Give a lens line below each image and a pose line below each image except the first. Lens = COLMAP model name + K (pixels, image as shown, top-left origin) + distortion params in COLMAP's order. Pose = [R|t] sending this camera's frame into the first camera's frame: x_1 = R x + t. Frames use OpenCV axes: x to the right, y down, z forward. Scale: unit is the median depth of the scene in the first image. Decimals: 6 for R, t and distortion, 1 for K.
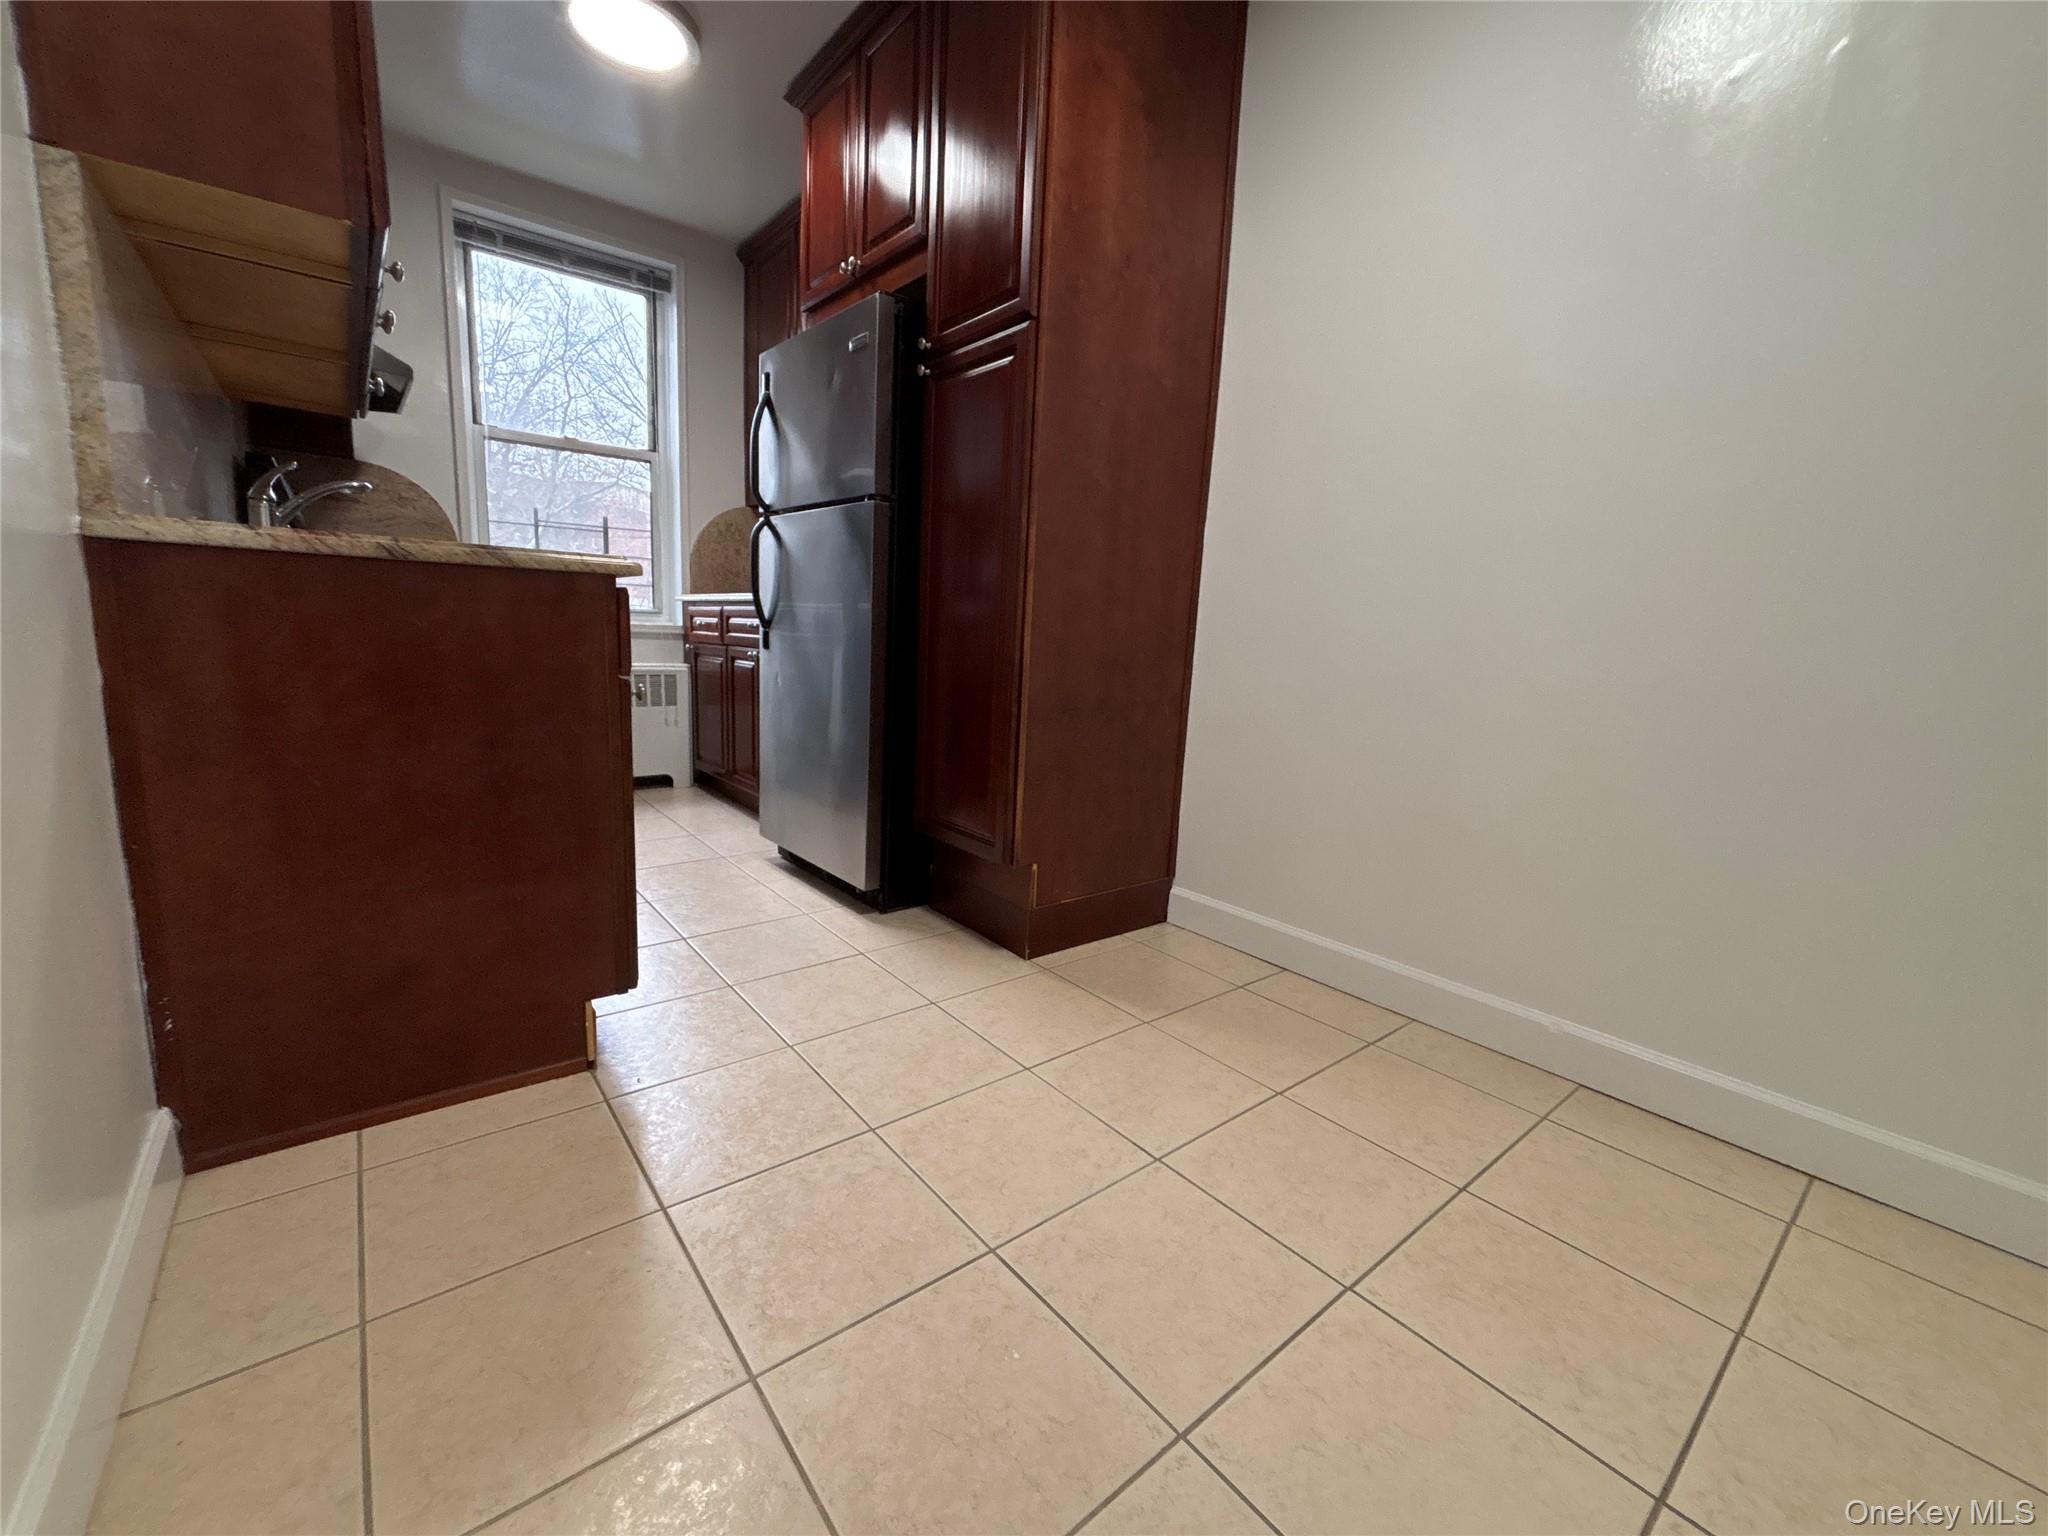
lens RADIAL K [[827.2, 0, 1025.2], [0, 827.2, 760.0], [0, 0, 1]] dist [0.000755, 0.001526]
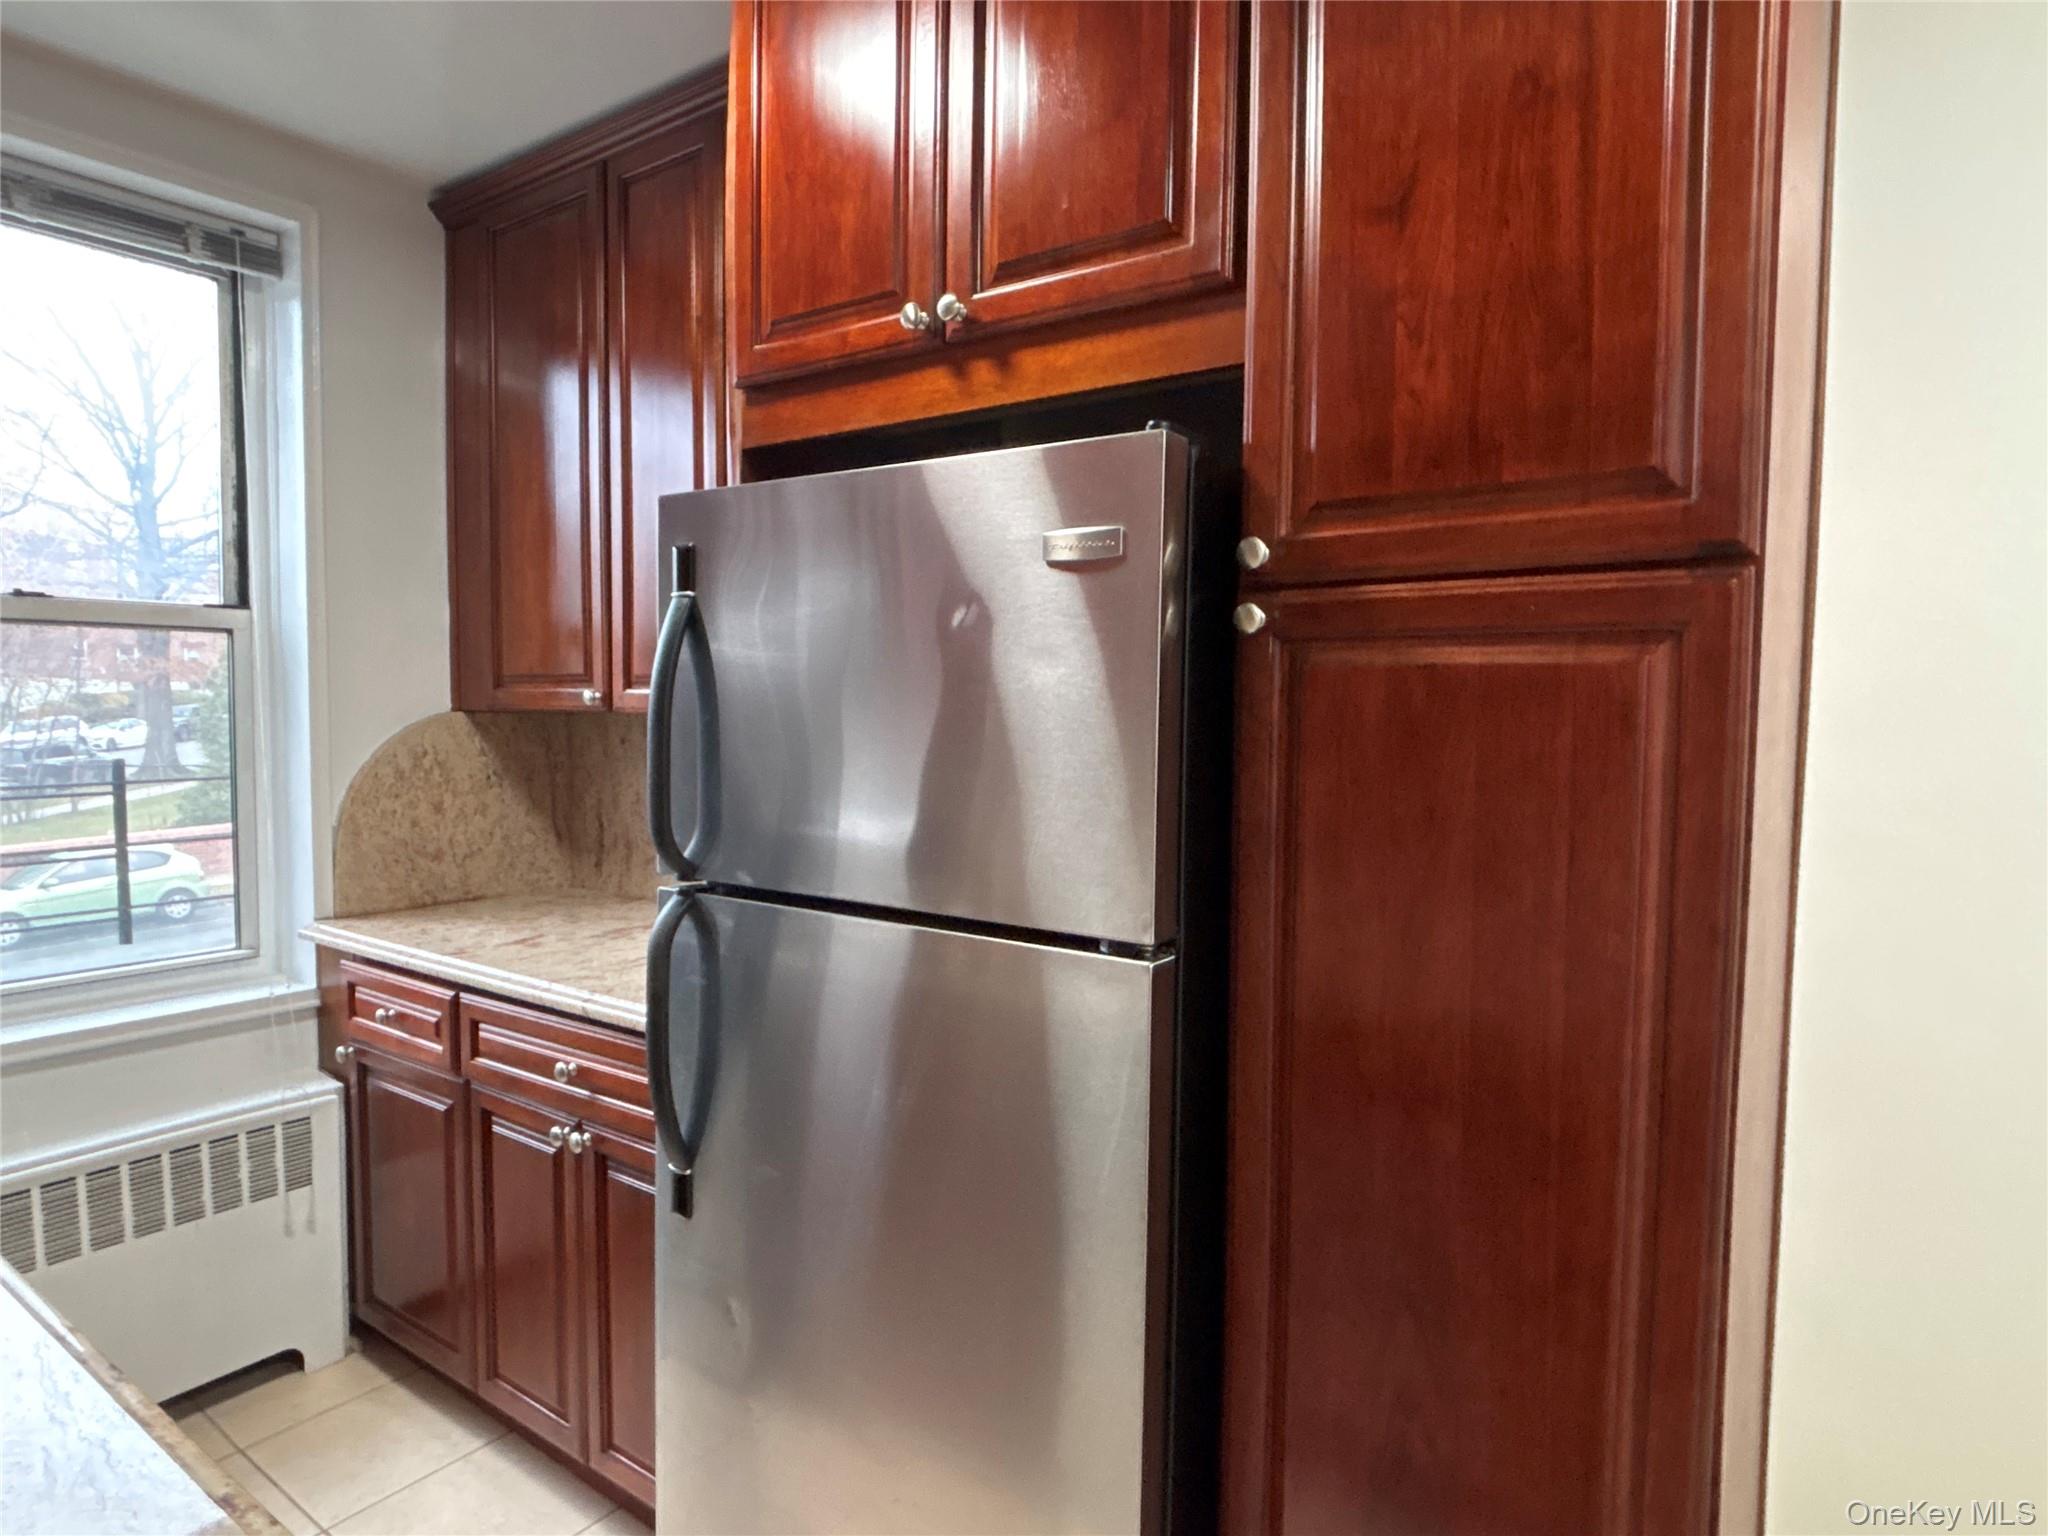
lens RADIAL K [[1150.0, 0, 1029.6], [0, 1150.0, 764.0], [0, 0, 1]] dist [-0.002428, -0.000448]
pose [[0.959800, -0.050818, 0.276048, -0.216713], [0.074927, 0.994173, -0.077498, -0.213190], [-0.270501, 0.095066, 0.958015, 0.300614]]
